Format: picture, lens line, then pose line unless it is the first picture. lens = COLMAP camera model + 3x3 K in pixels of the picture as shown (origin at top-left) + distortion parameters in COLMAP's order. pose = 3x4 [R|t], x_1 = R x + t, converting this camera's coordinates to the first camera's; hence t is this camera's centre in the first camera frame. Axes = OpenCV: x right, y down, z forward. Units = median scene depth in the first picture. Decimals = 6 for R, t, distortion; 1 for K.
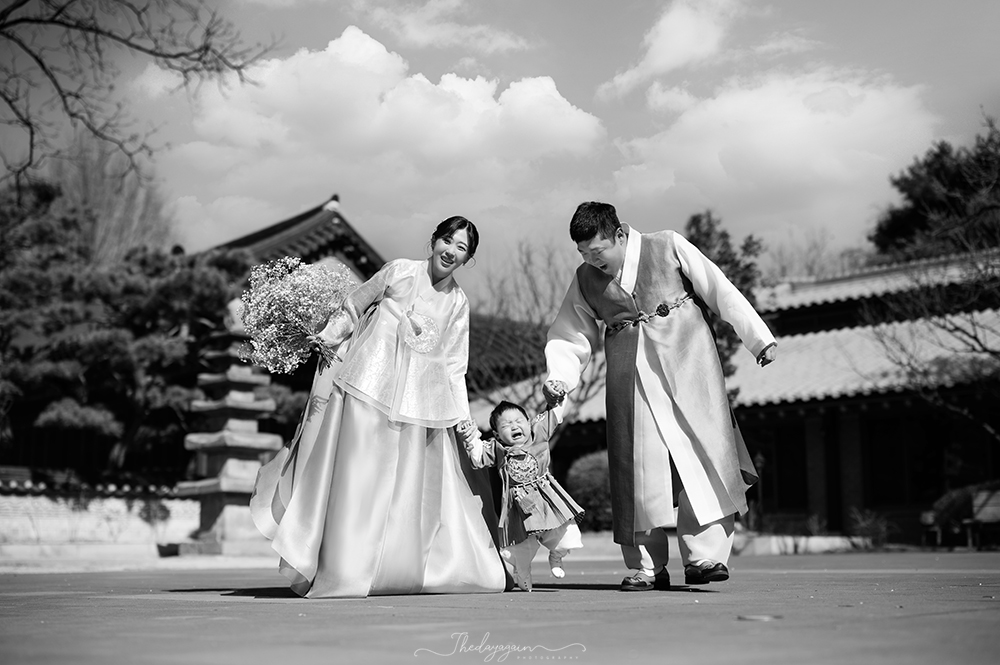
lens RADIAL K [[1422.8, 0, 494.5], [0, 1422.8, 356.7], [0, 0, 1]] dist [-0.010906, 0.068155]
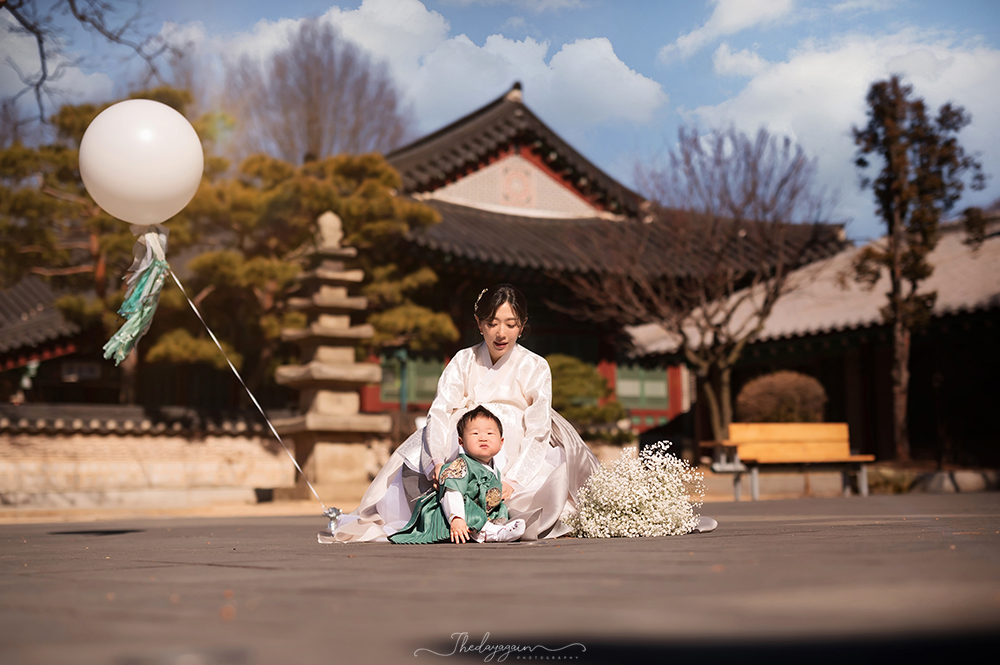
lens RADIAL K [[1656.8, 0, 524.5], [0, 1656.8, 351.4], [0, 0, 1]] dist [-0.002297, 0.068622]
pose [[0.979930, -0.028609, -0.197278, 0.125643], [0.038948, 0.998052, 0.048730, 0.000388], [0.195500, -0.055435, 0.979136, 0.010586]]
